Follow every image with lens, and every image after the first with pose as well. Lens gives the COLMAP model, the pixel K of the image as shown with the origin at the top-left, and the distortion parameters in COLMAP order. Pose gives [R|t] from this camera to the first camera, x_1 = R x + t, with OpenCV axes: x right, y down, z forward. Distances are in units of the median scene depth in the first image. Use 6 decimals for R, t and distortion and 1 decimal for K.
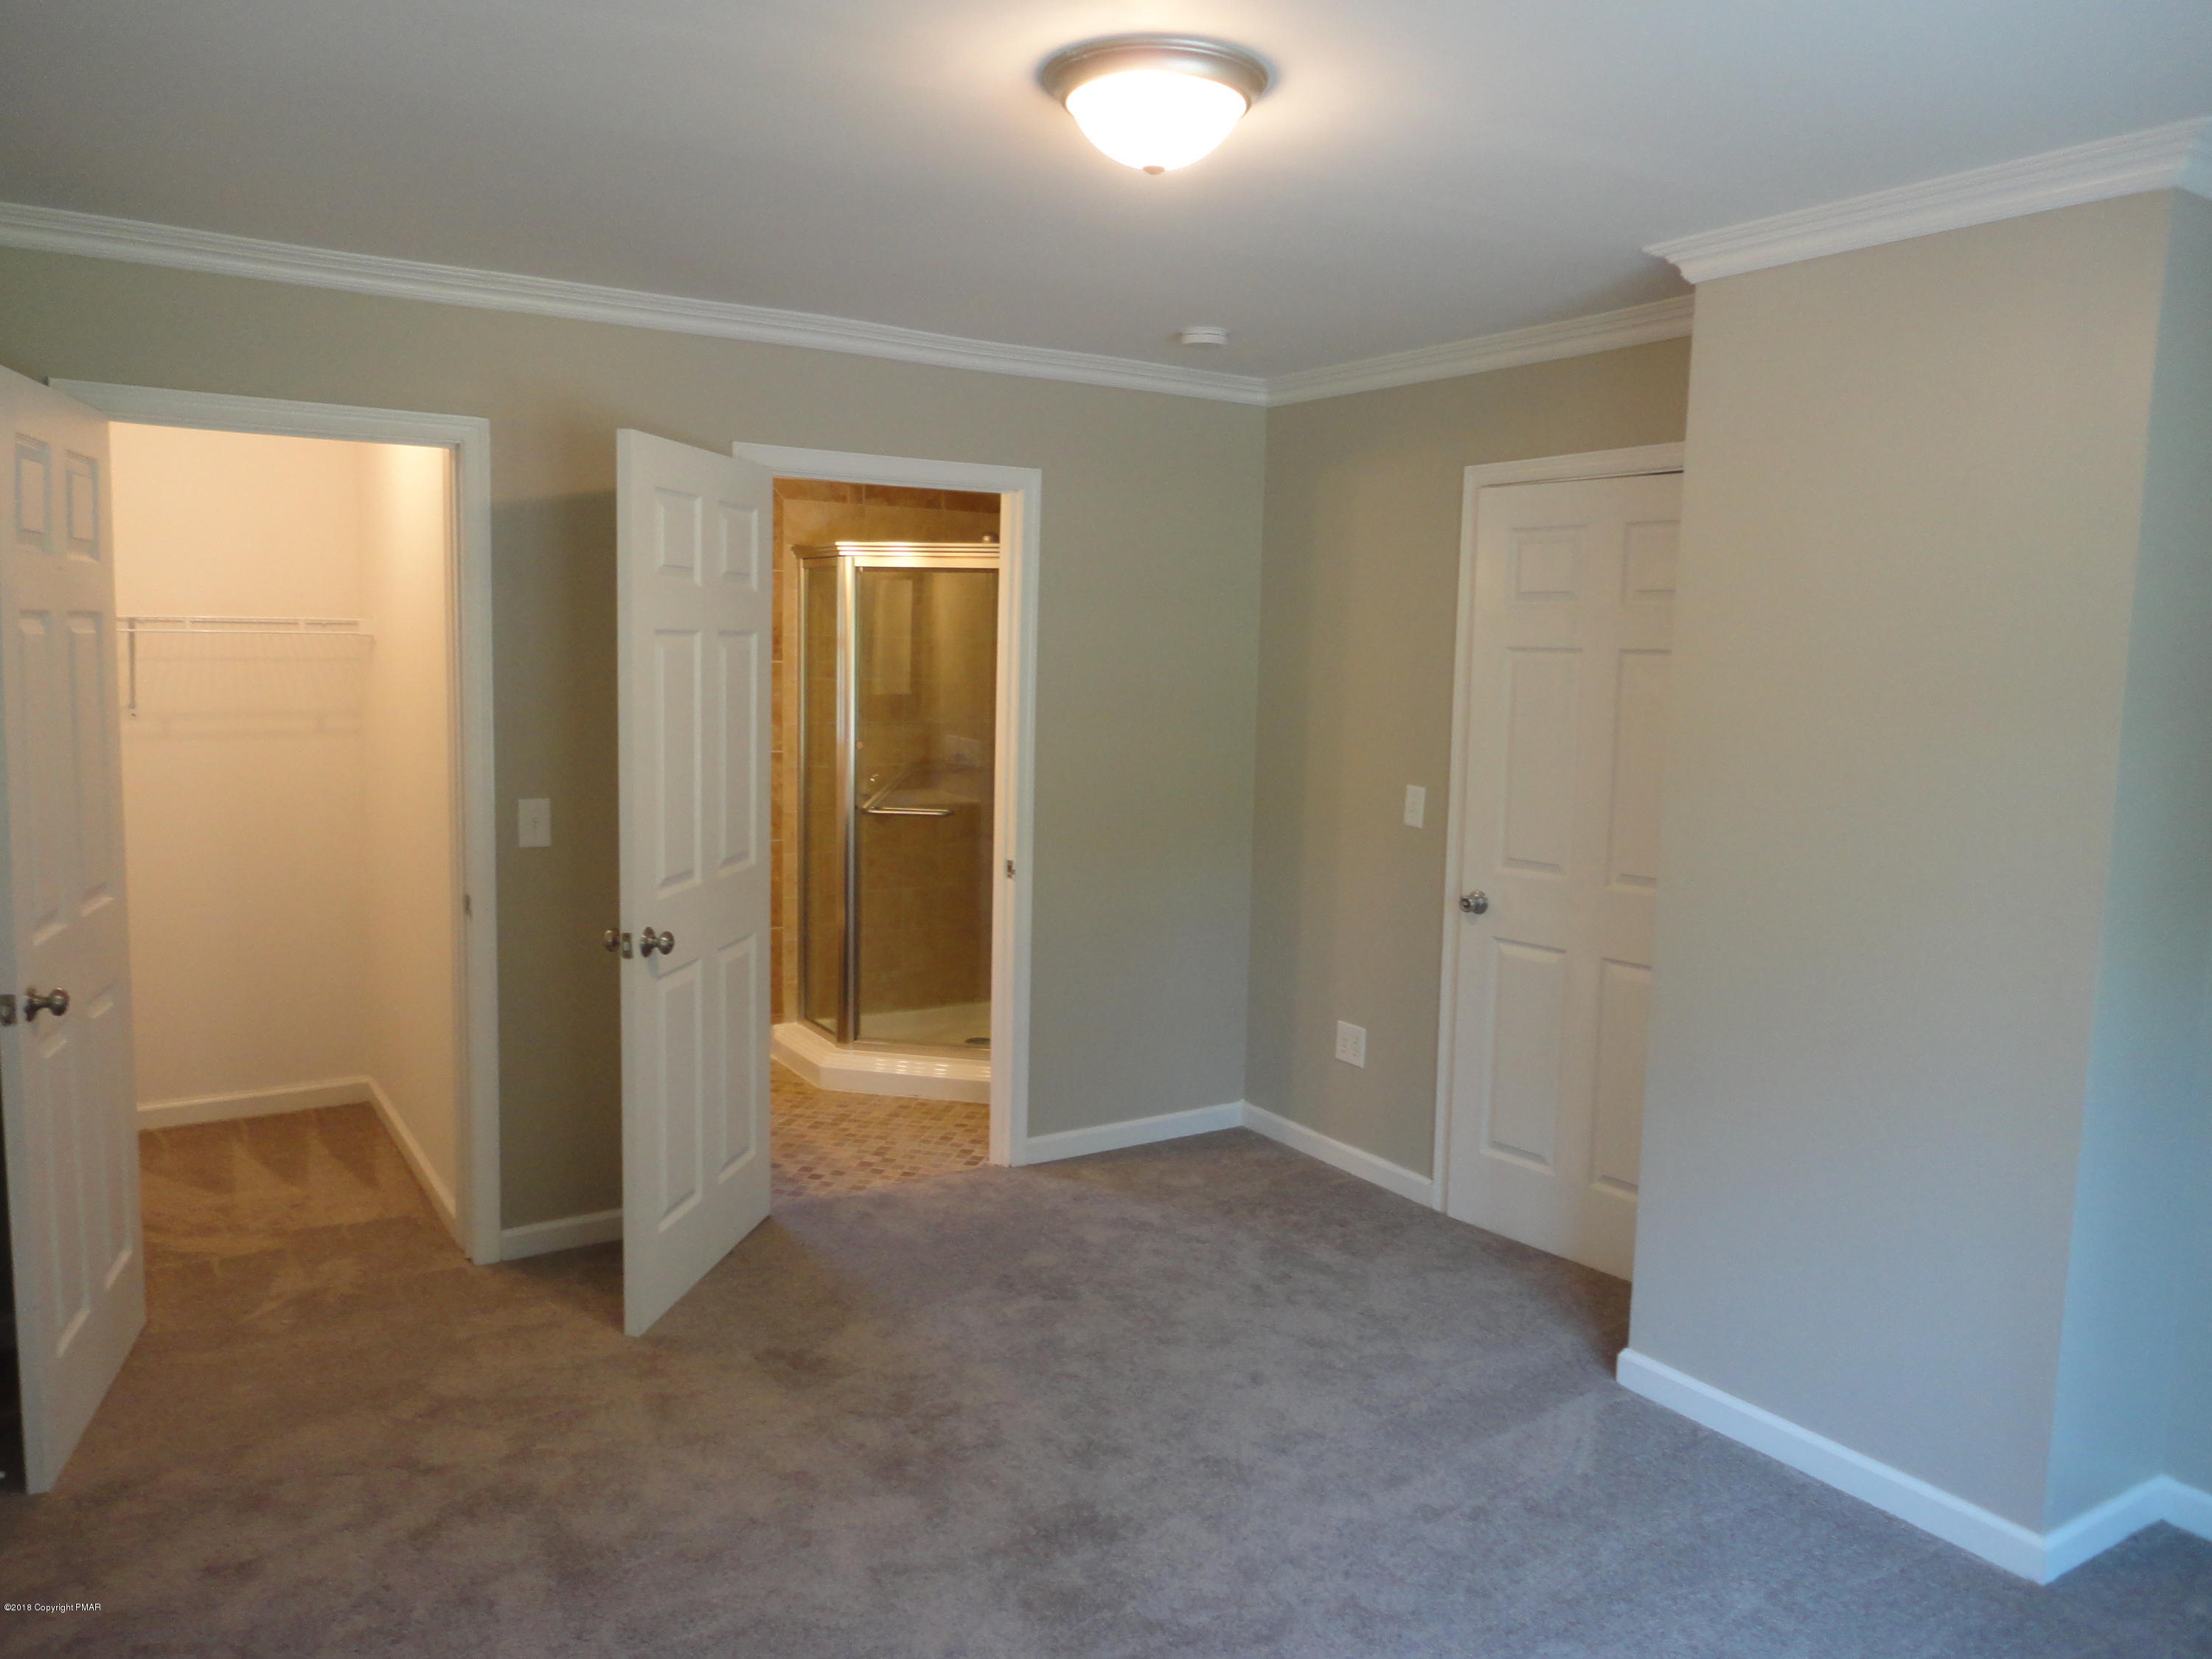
lens RADIAL K [[1621.0, 0, 1100.7], [0, 1621.0, 836.8], [0, 0, 1]] dist [0.000743, 0.005270]
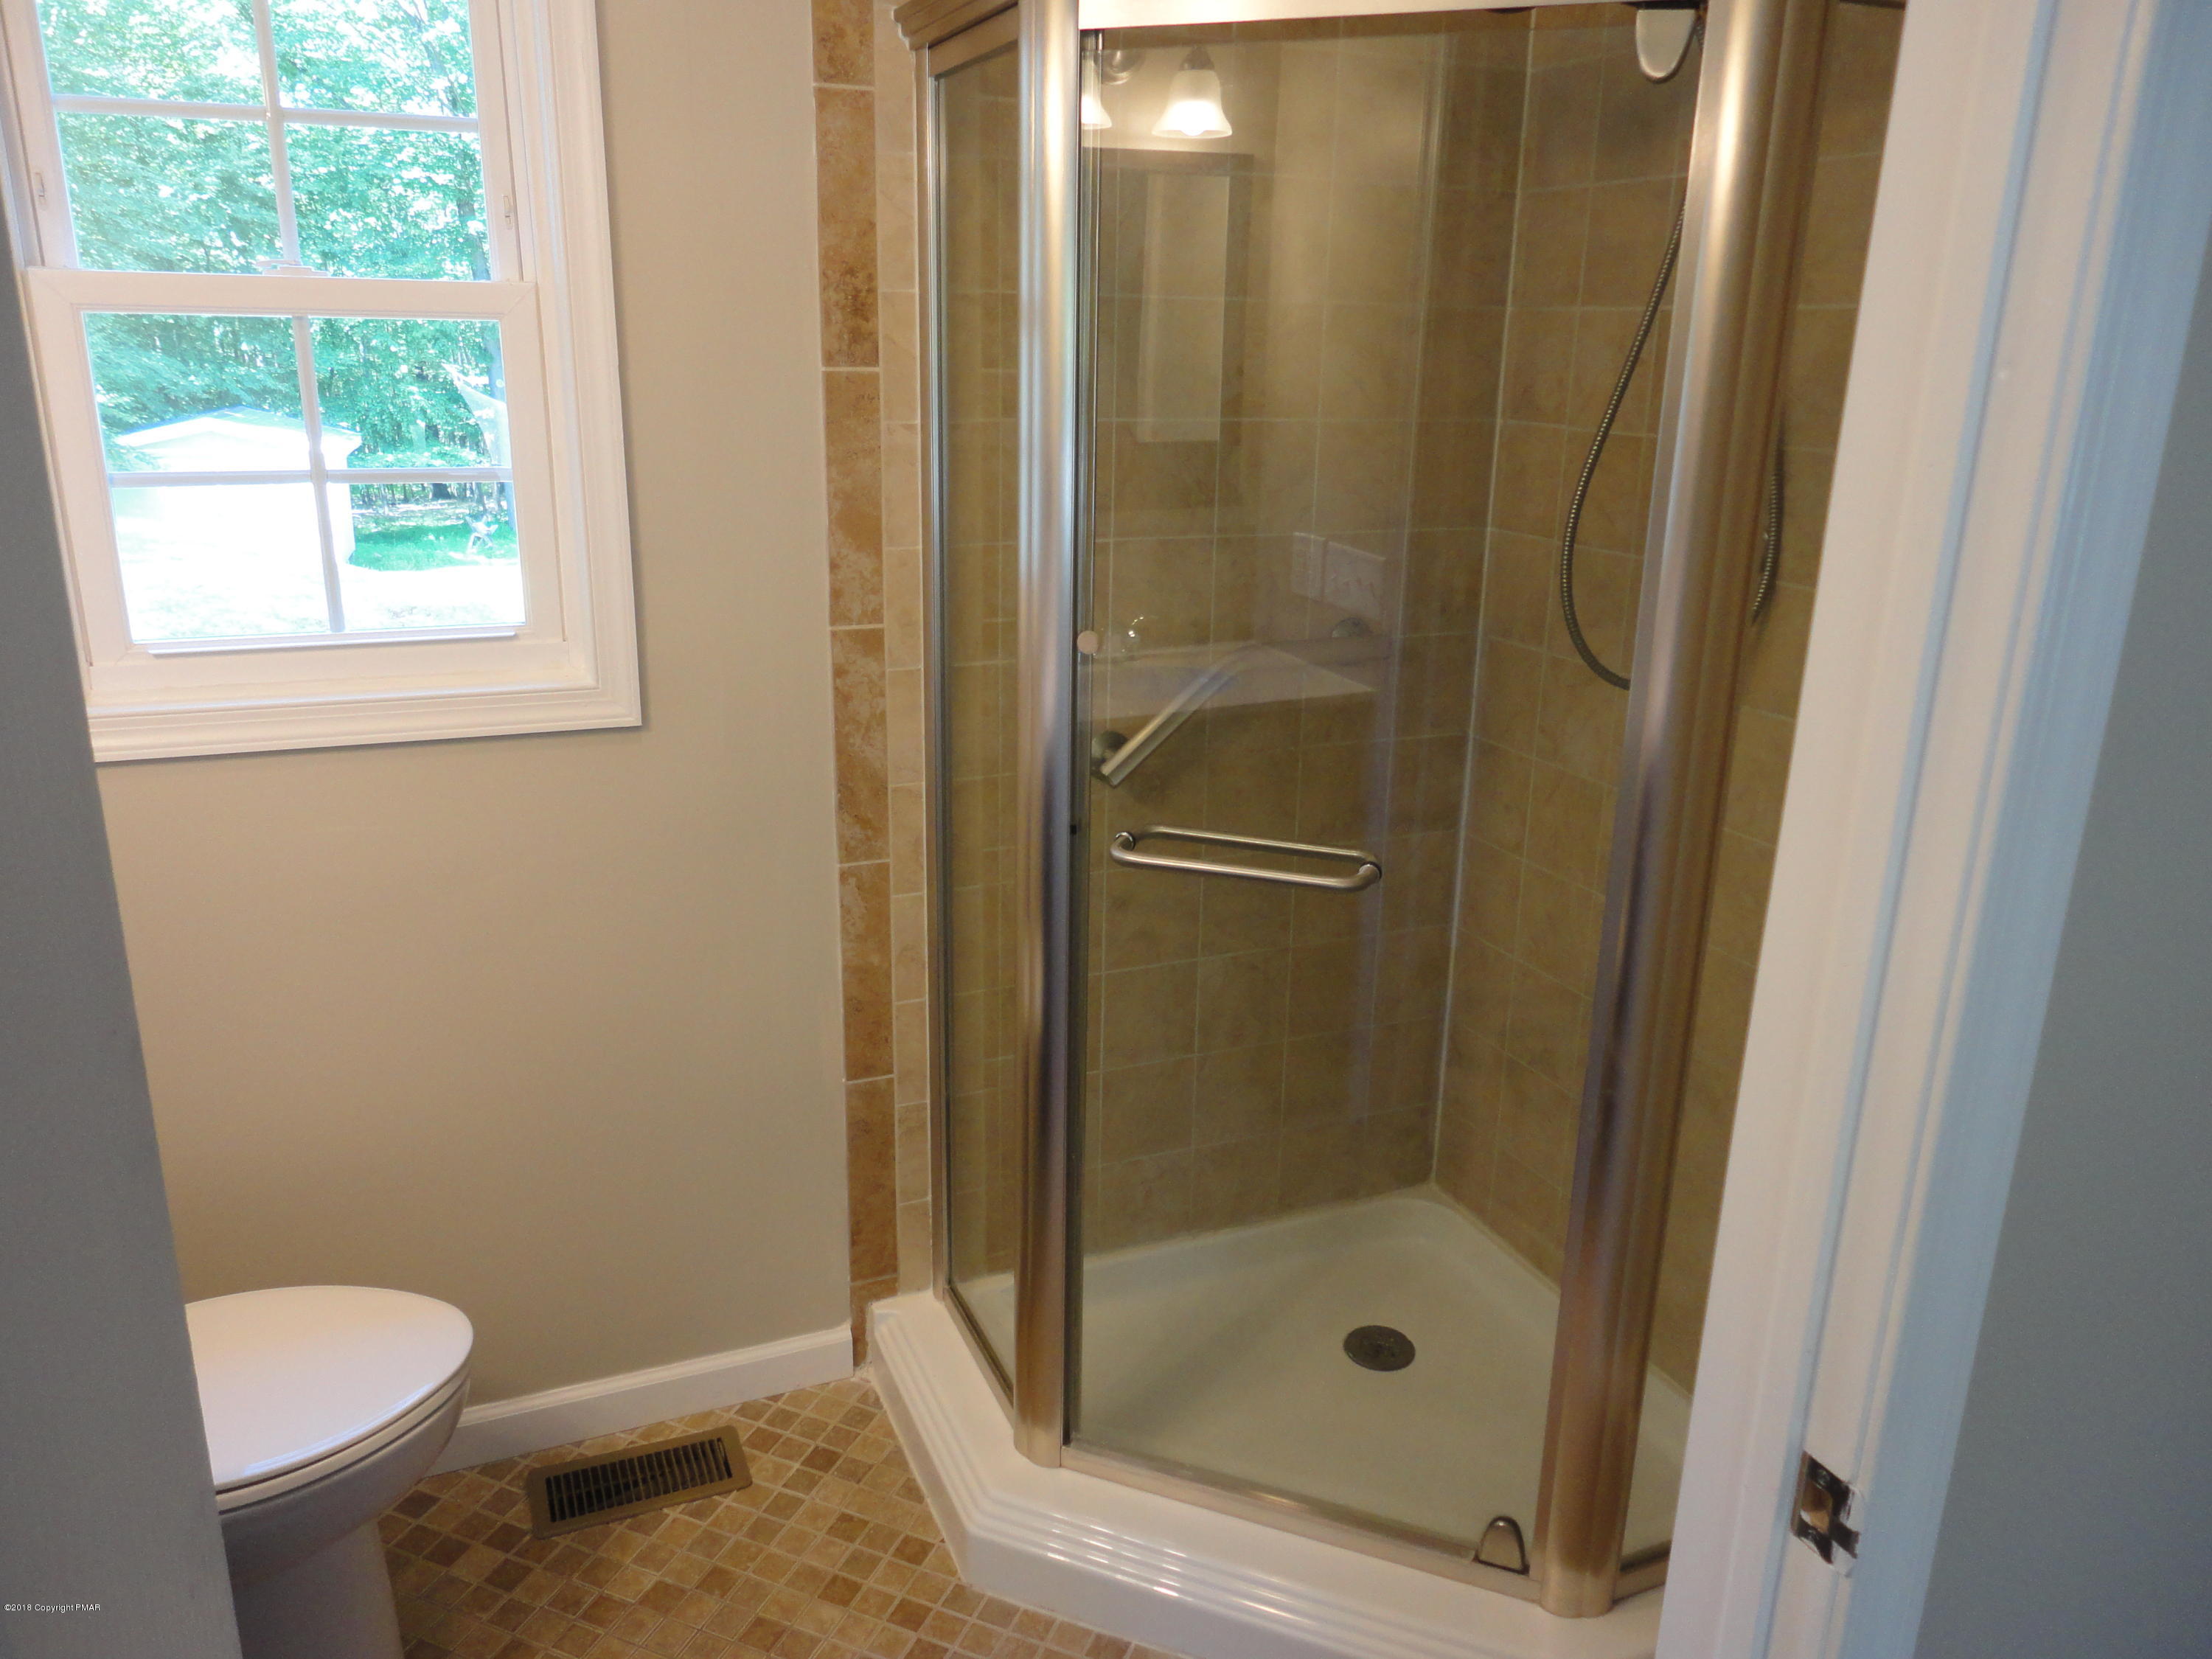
lens RADIAL K [[1621.0, 0, 1096.0], [0, 1621.0, 814.7], [0, 0, 1]] dist [0.000743, 0.005270]
pose [[0.986922, 0.044016, -0.155071, -0.091286], [-0.017214, 0.985274, 0.170115, -0.073156], [0.160275, -0.165221, 0.973147, 0.646432]]
